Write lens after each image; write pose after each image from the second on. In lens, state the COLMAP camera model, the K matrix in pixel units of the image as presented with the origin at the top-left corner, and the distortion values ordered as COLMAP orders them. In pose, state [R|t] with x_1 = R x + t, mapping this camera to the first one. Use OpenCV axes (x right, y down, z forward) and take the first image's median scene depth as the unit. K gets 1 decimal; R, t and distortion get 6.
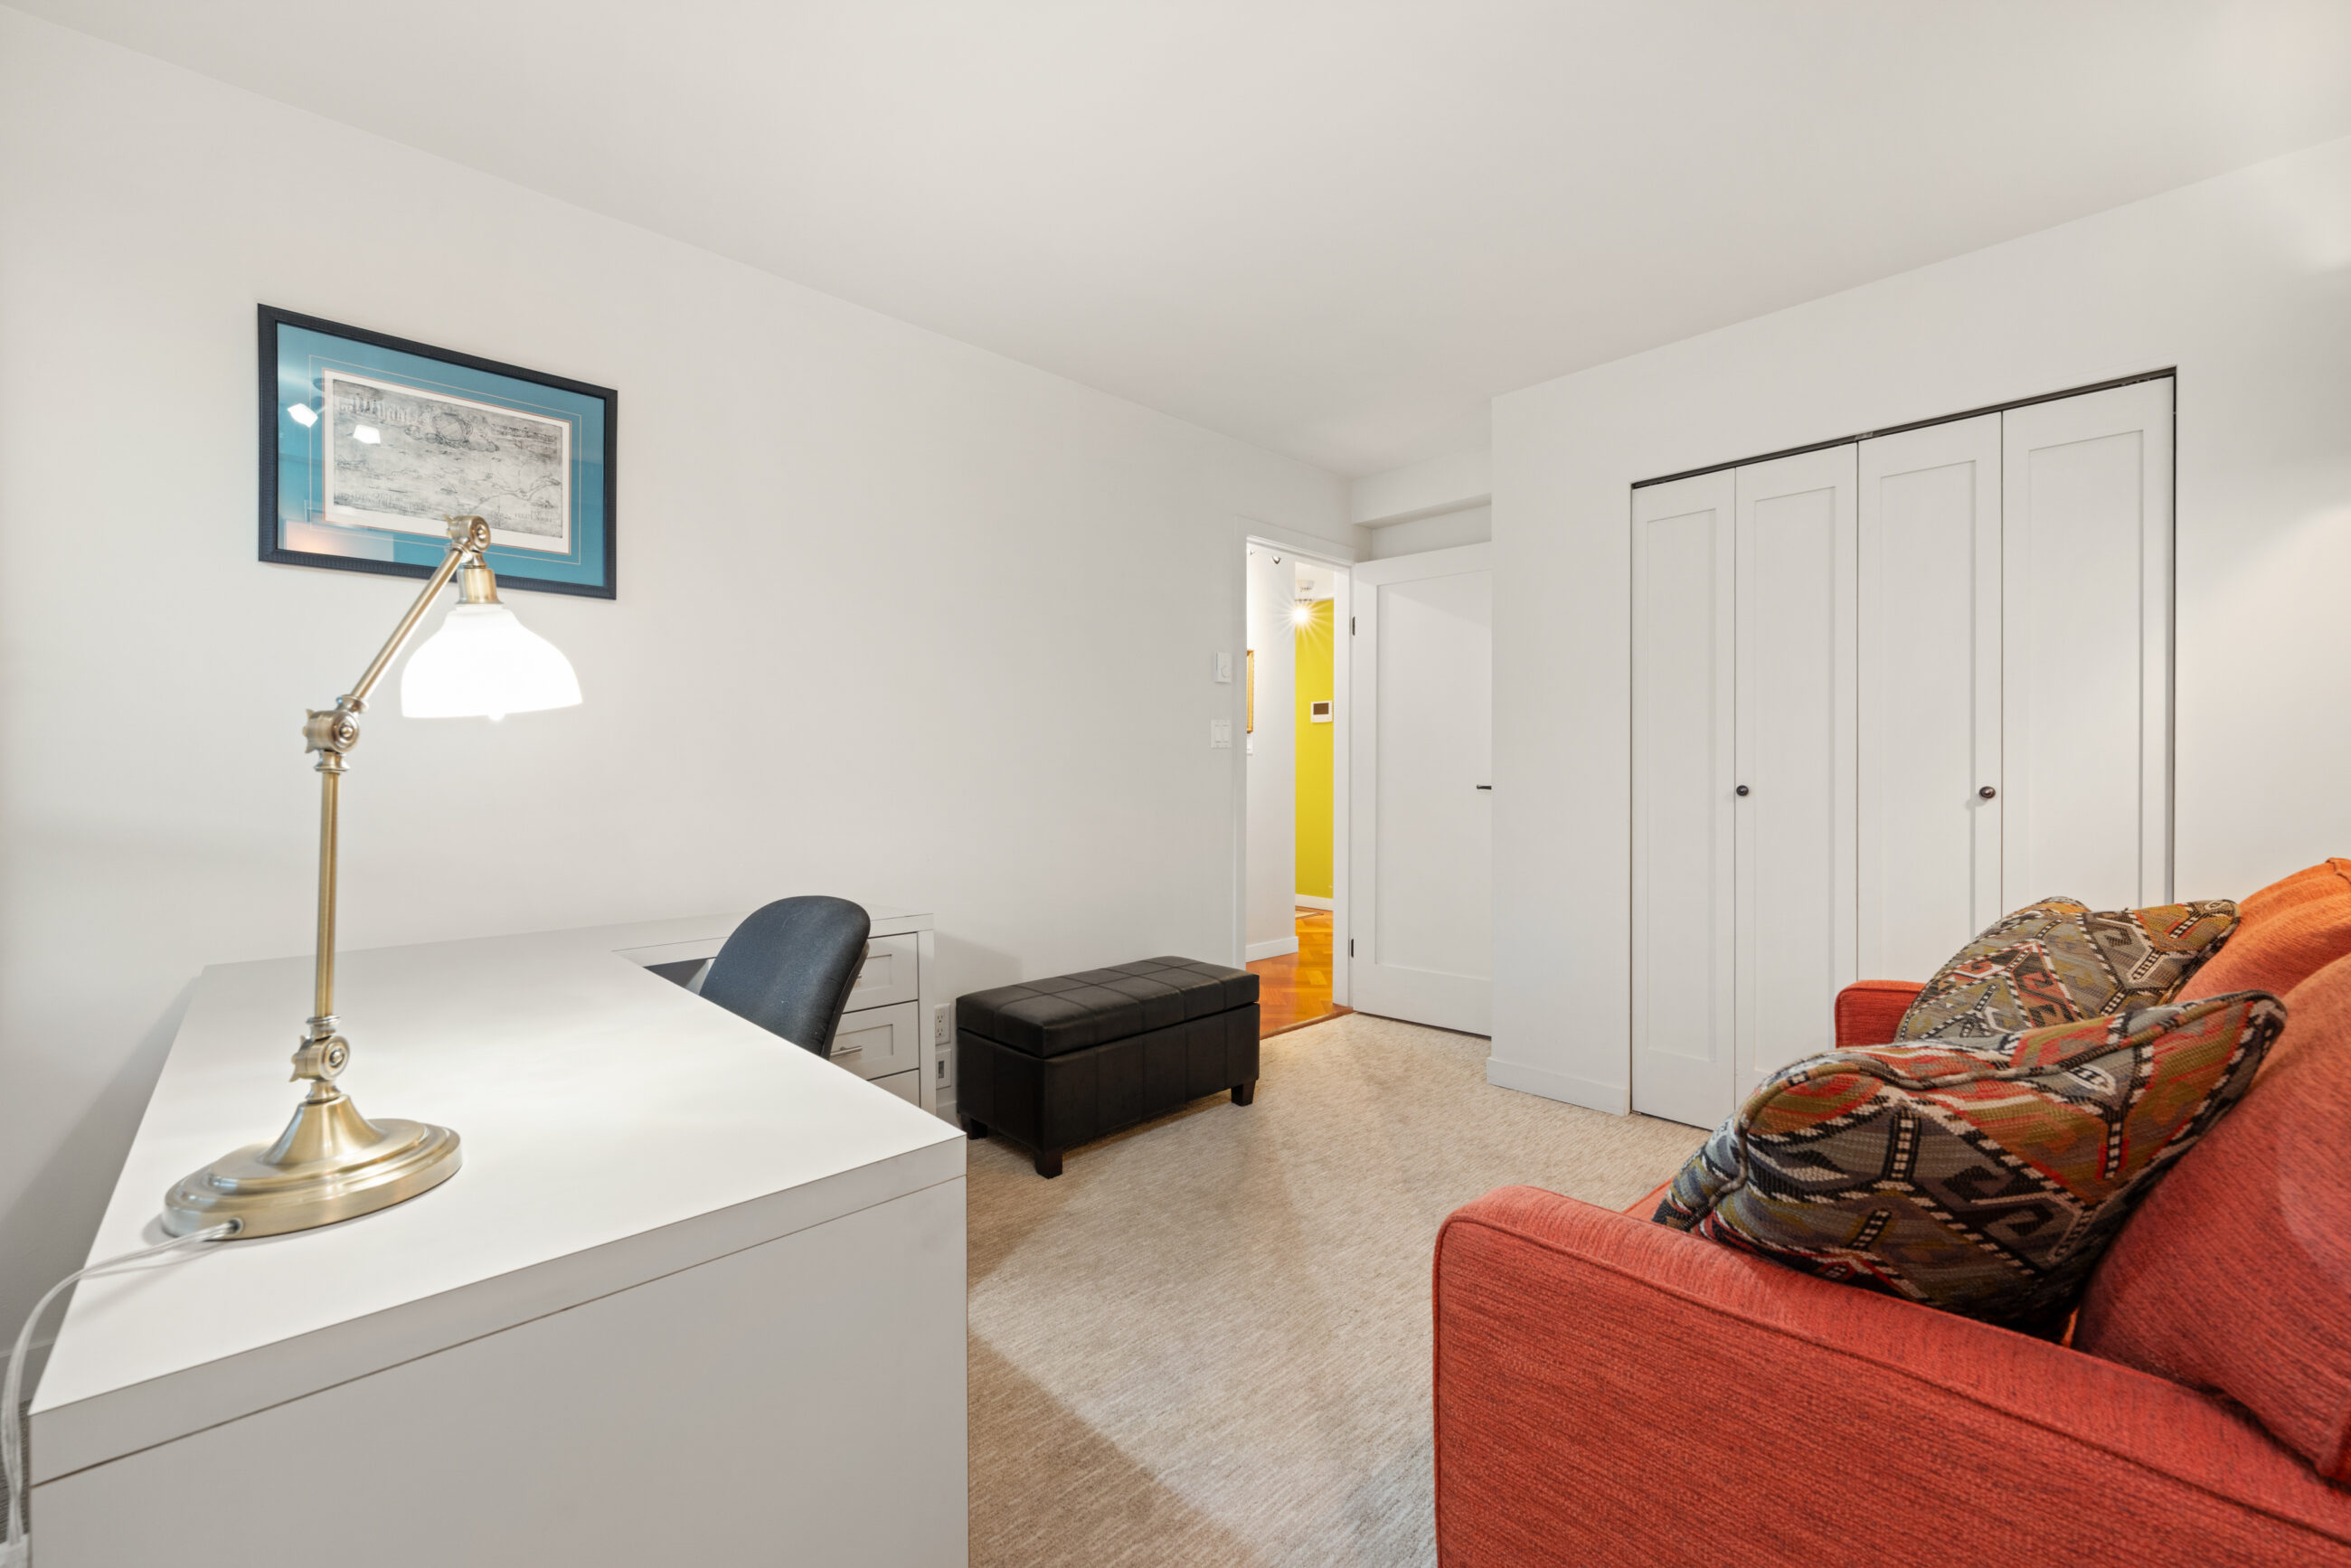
lens RADIAL K [[947.1, 0, 1172.7], [0, 947.1, 779.1], [0, 0, 1]] dist [-0.003099, -0.000197]
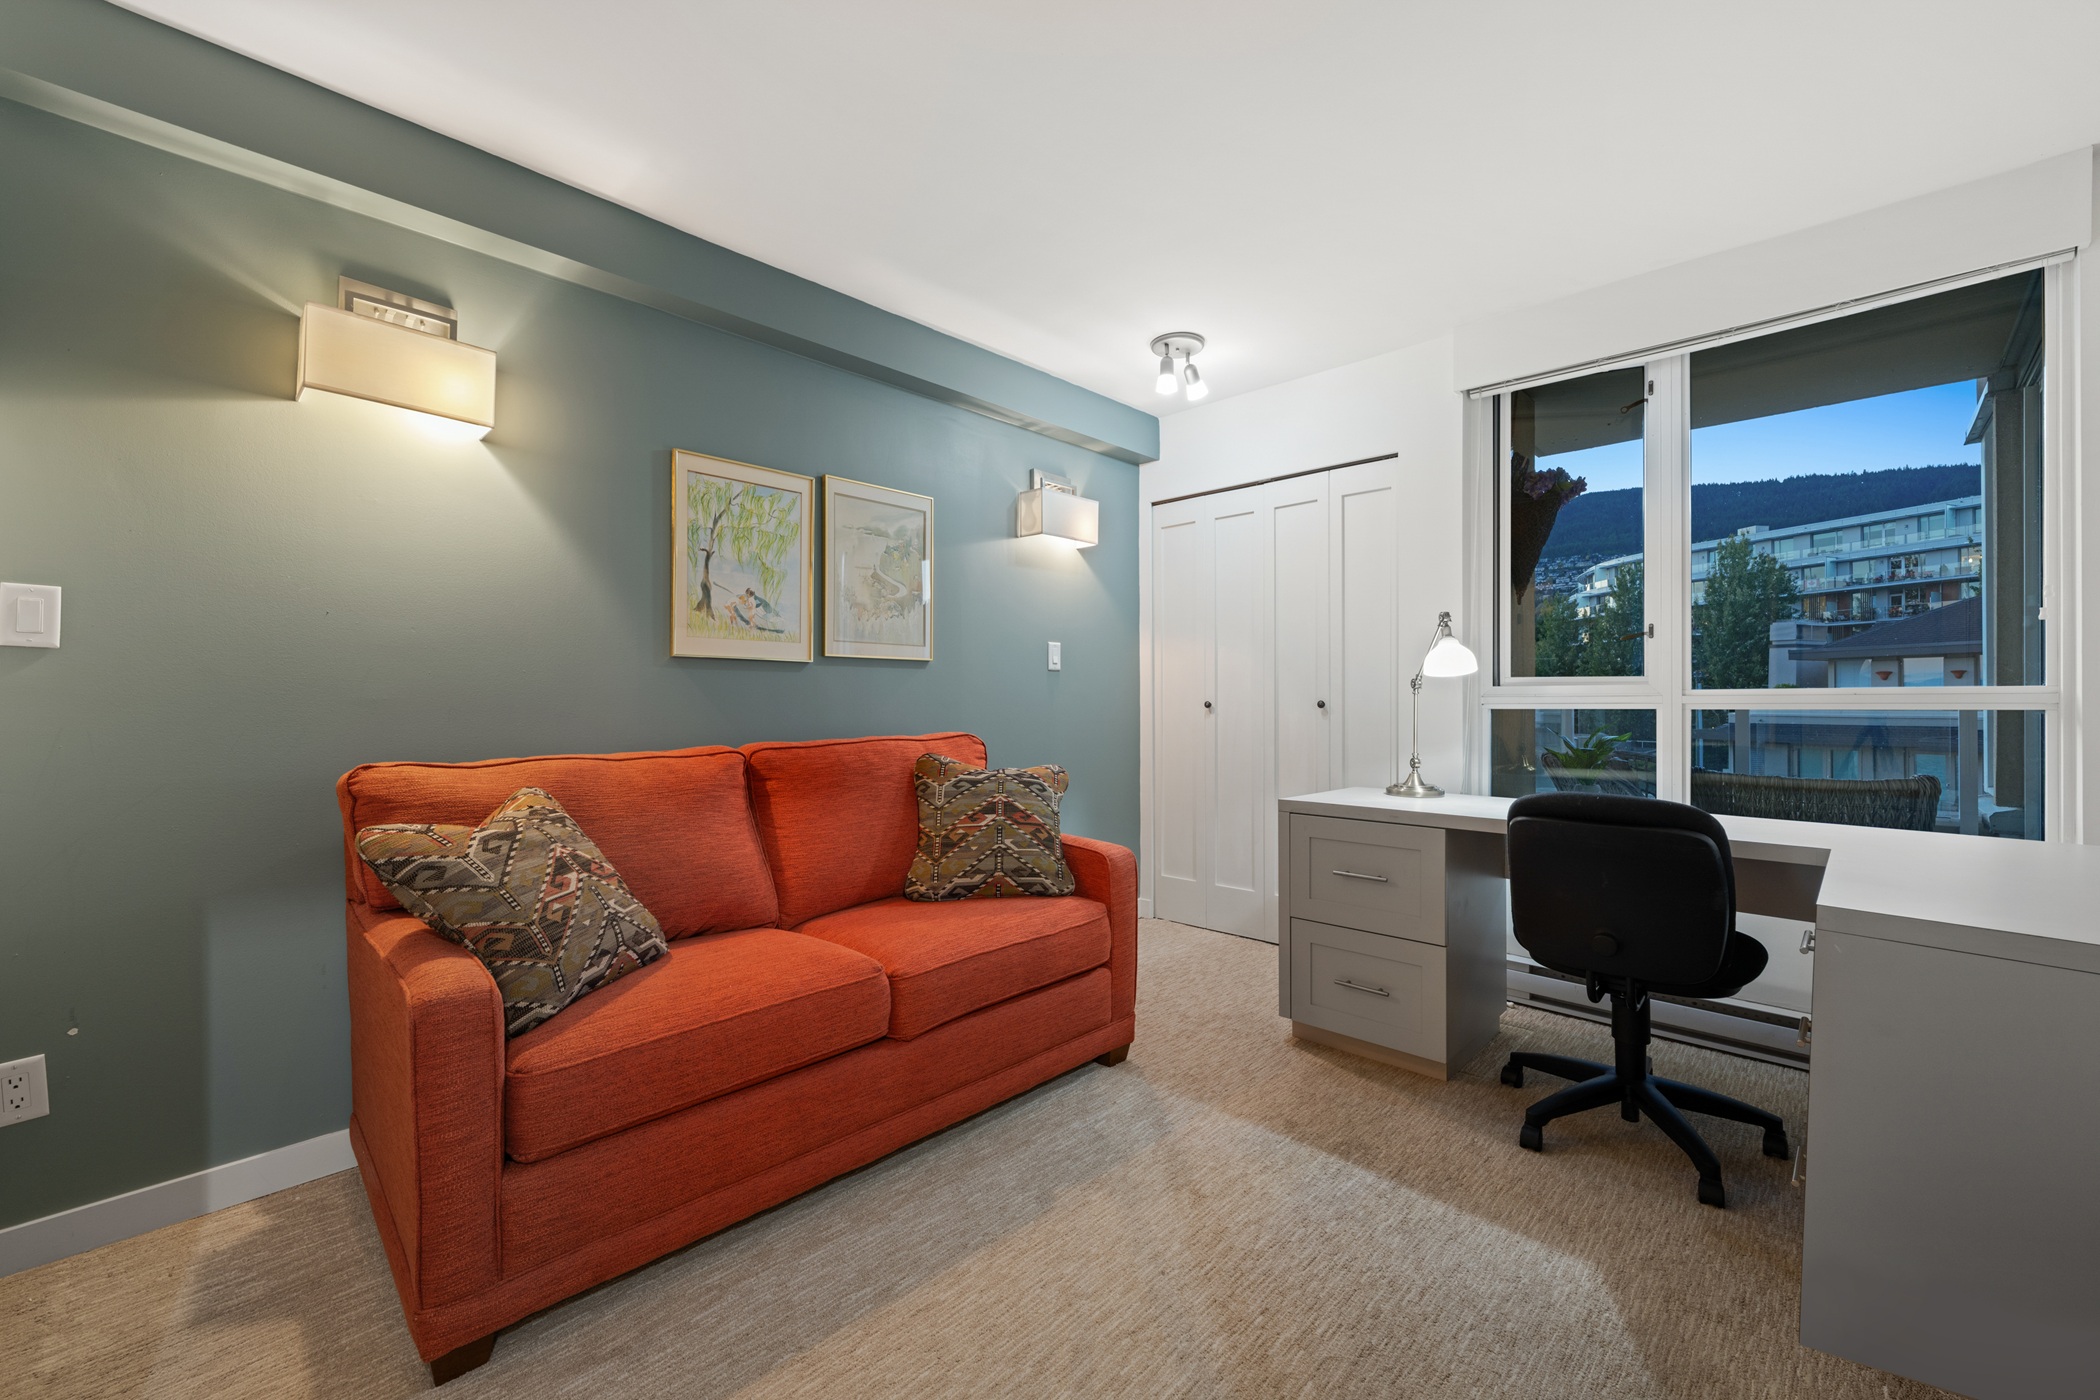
lens RADIAL K [[846.0, 0, 1047.5], [0, 846.0, 695.7], [0, 0, 1]] dist [-0.003099, -0.000197]
pose [[-0.998775, 0.001380, -0.049466, 0.310860], [0.001372, 0.999999, 0.000182, 0.001573], [0.049467, 0.000114, -0.998776, 1.630511]]
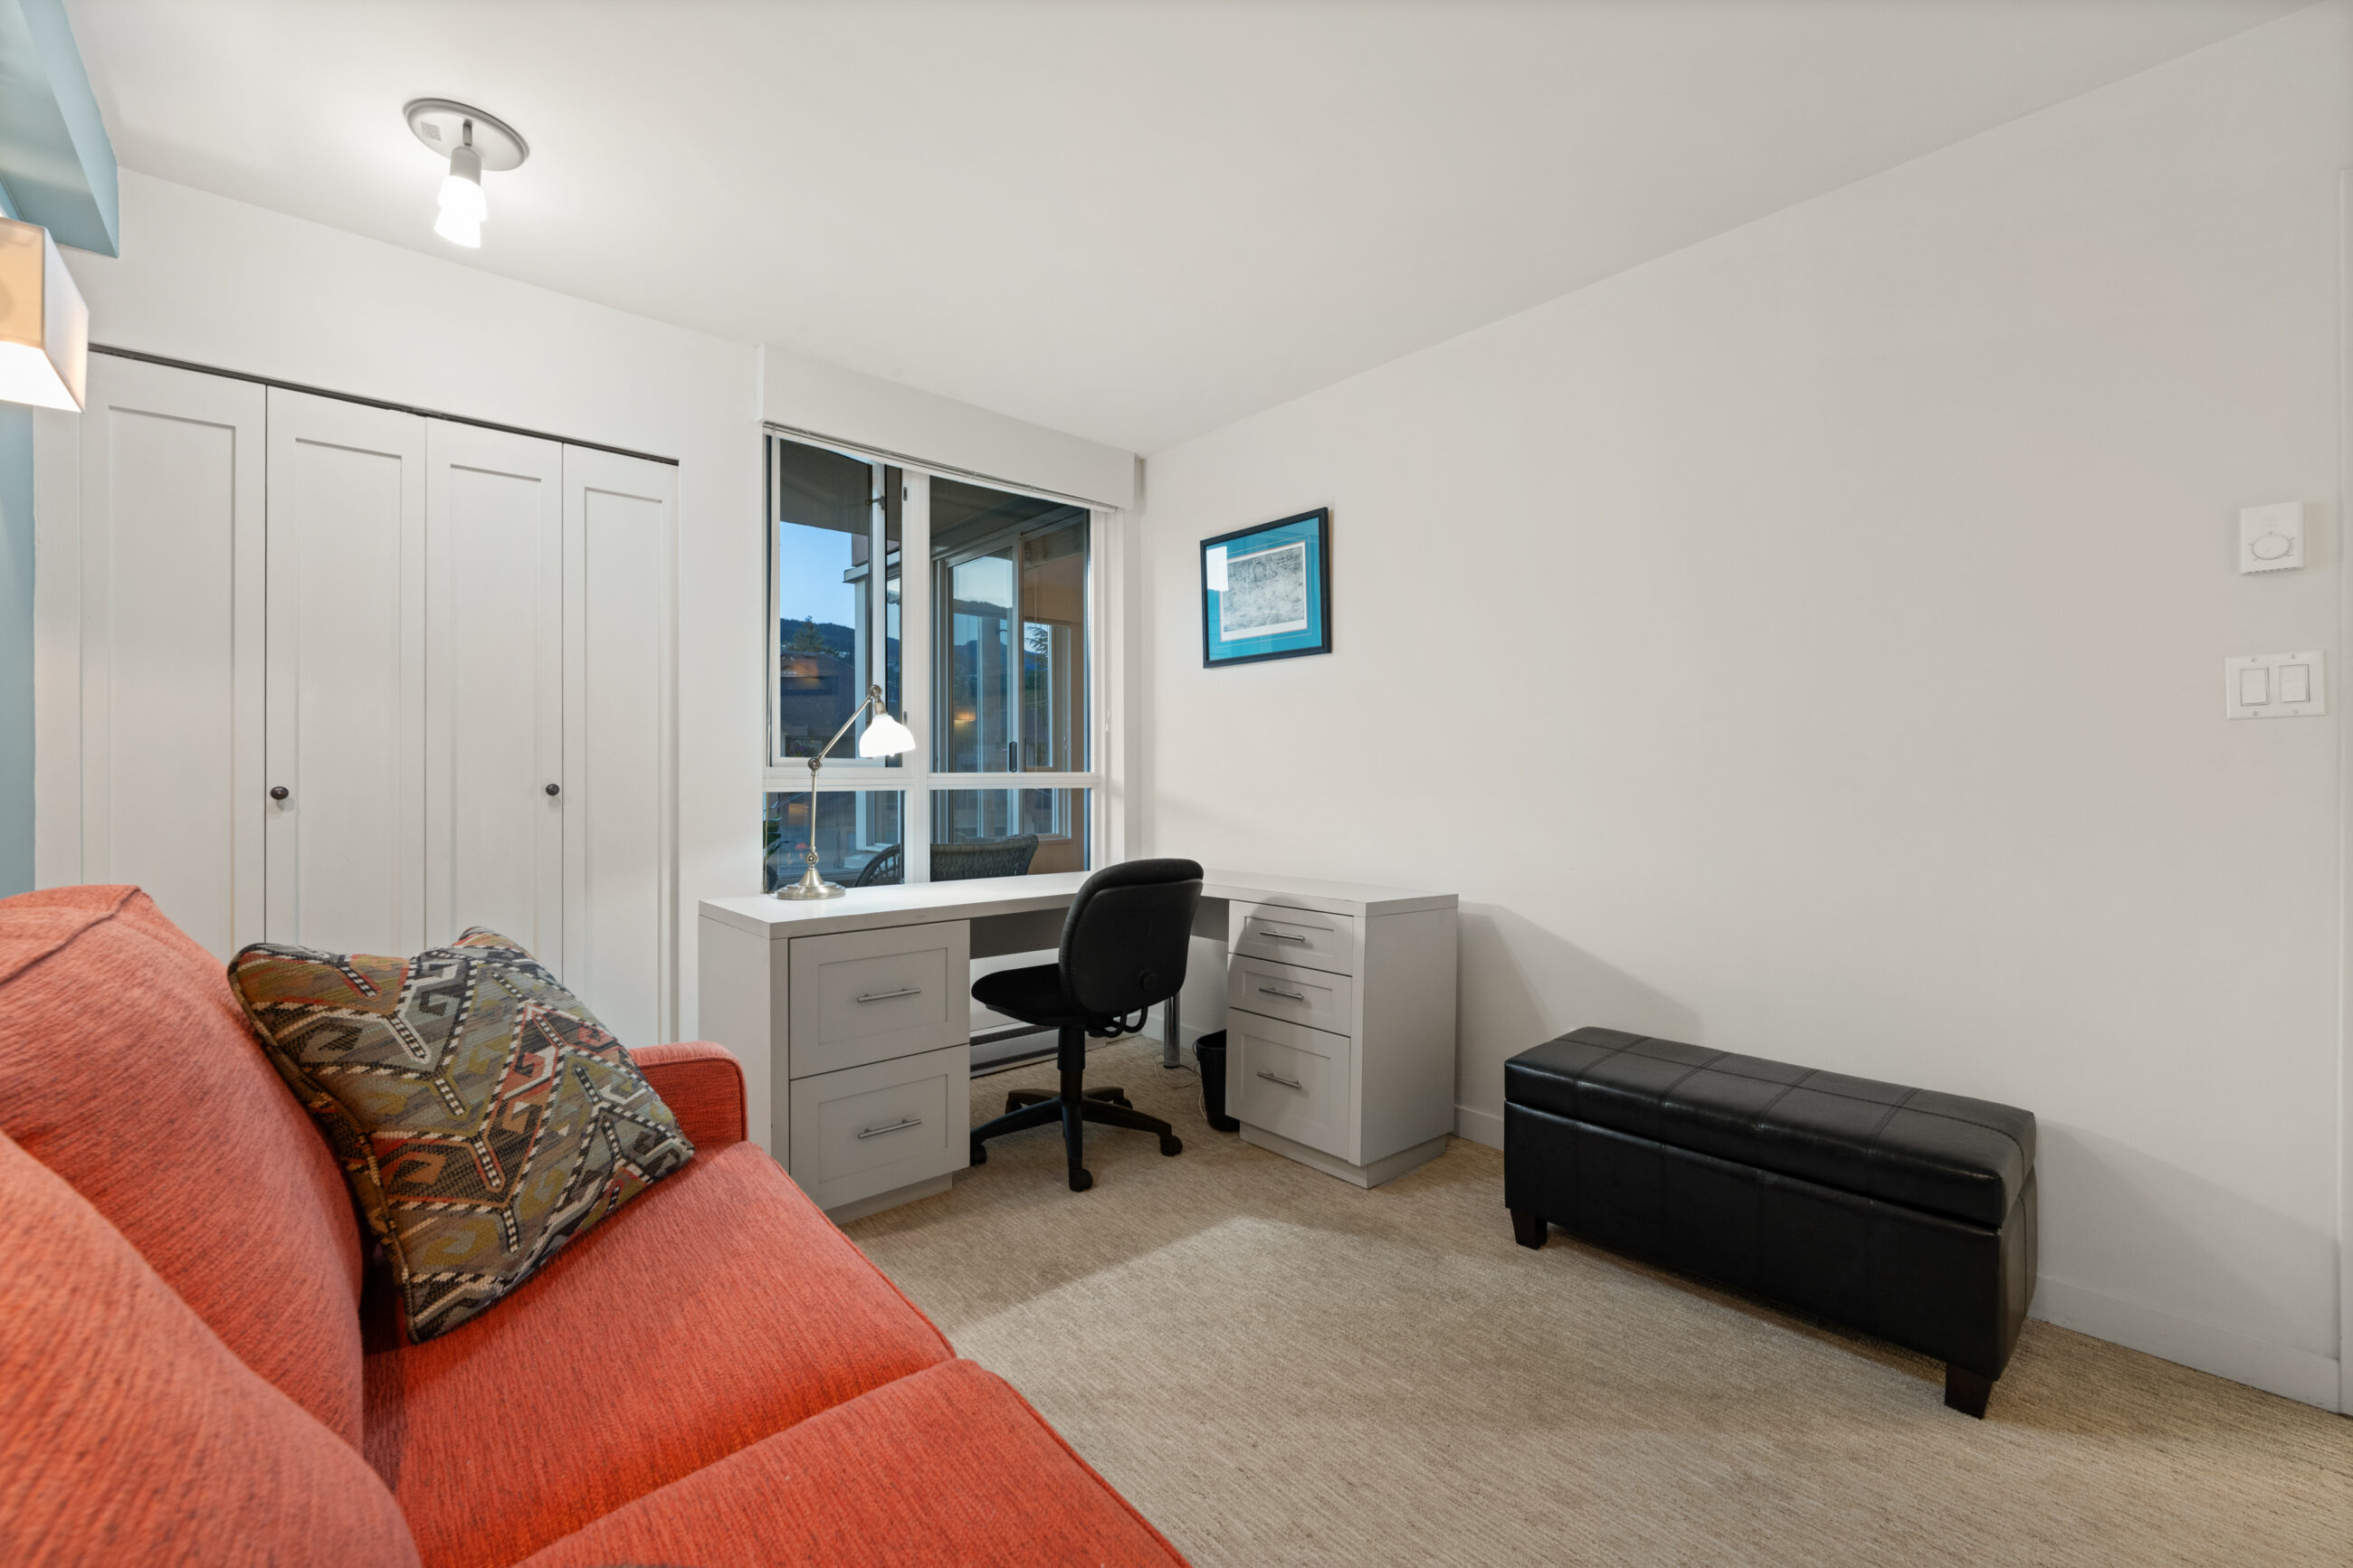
lens RADIAL K [[947.8, 0, 1173.7], [0, 947.8, 779.1], [0, 0, 1]] dist [-0.003099, -0.000197]
pose [[-0.031113, 0.000893, -0.999515, 0.891966], [-0.004380, 0.999990, 0.001030, 0.000195], [0.999506, 0.004410, -0.031109, 0.858392]]
